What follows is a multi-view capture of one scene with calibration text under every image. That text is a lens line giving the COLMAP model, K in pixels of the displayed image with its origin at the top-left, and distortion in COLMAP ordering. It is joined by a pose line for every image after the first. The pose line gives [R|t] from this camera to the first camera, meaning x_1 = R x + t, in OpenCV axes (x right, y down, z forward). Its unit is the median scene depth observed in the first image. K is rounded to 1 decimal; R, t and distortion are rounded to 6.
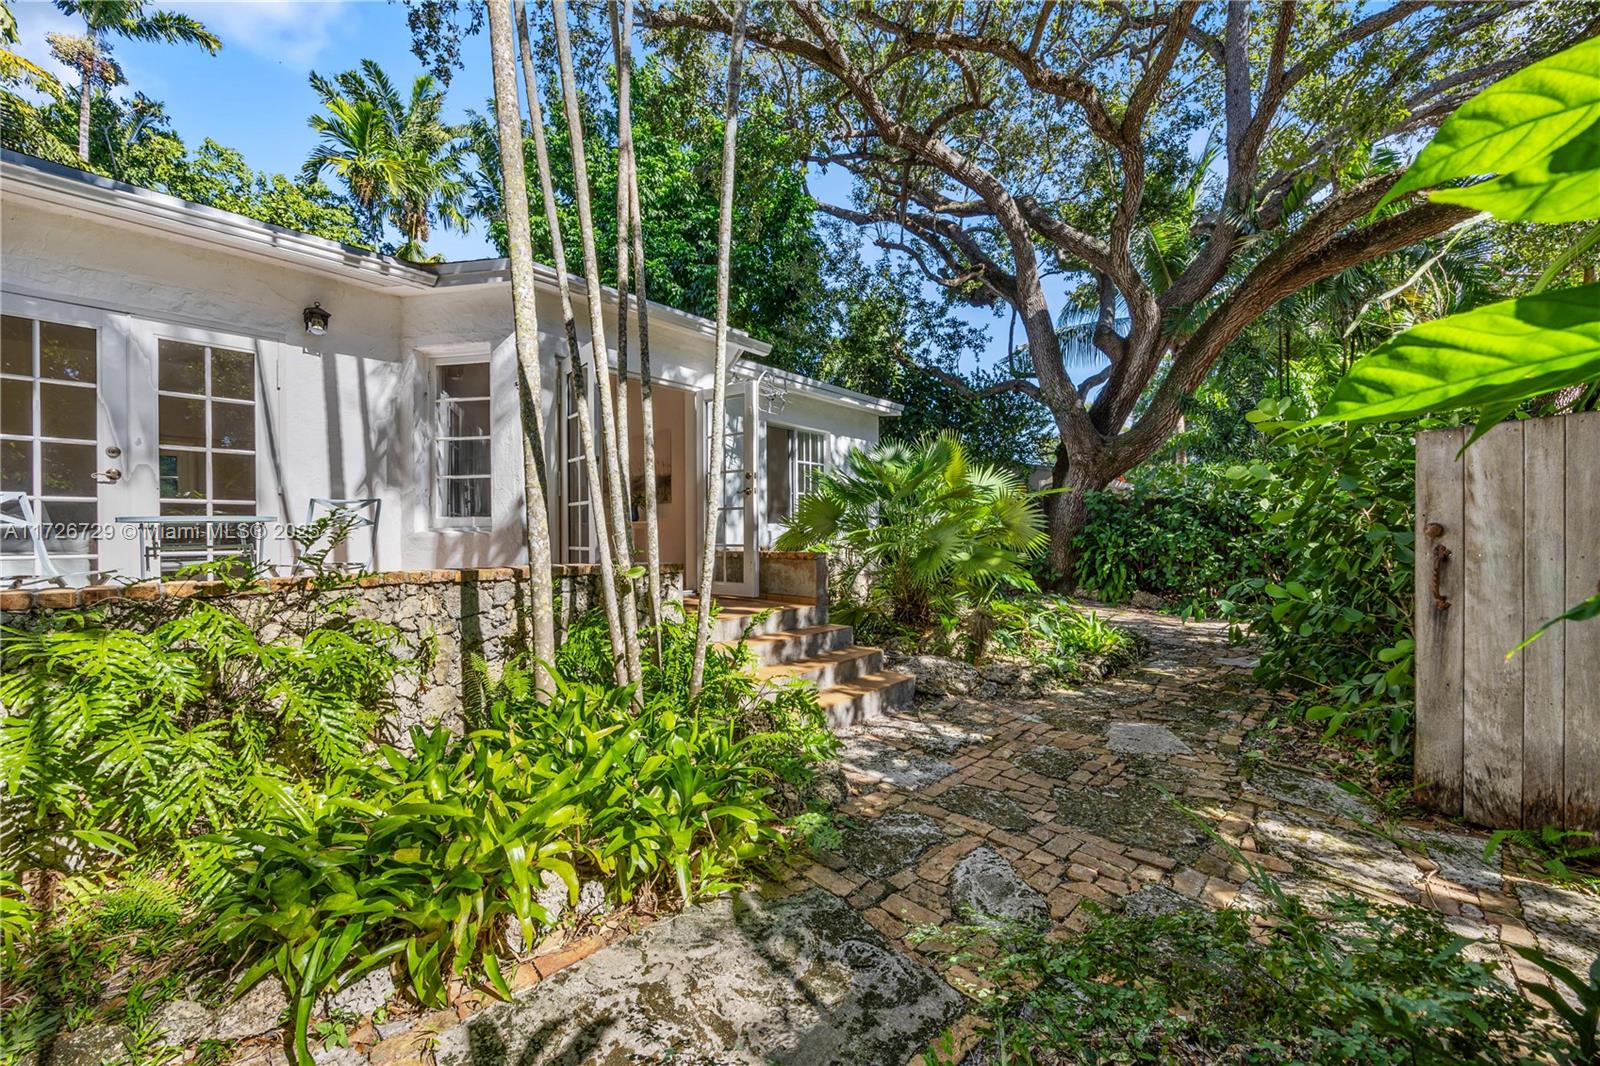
lens RADIAL K [[642.4, 0, 793.8], [0, 642.4, 535.0], [0, 0, 1]] dist [0.000455, 0.000035]
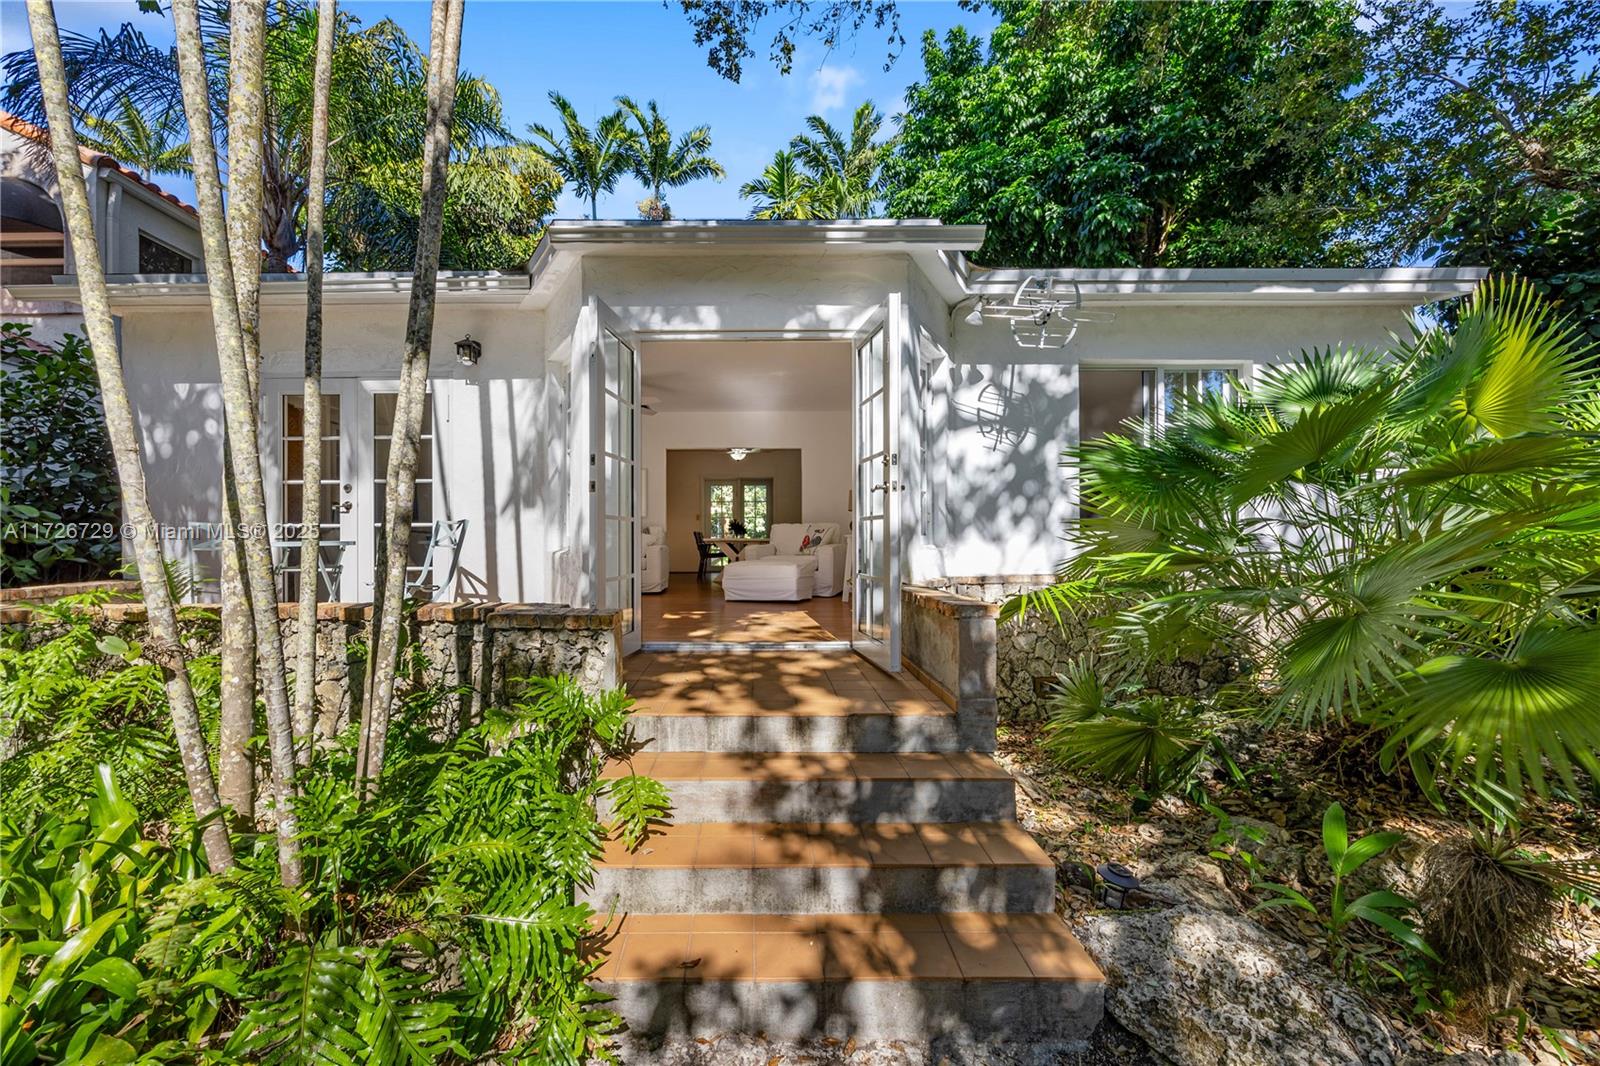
lens RADIAL K [[619.5, 0, 800.0], [0, 619.5, 533.0], [0, 0, 1]] dist [0.000048, -0.000013]
pose [[0.653228, 0.001974, -0.757159, 0.369514], [0.001217, 0.999993, 0.003657, -0.034219], [0.757160, -0.003310, 0.653221, 0.693789]]
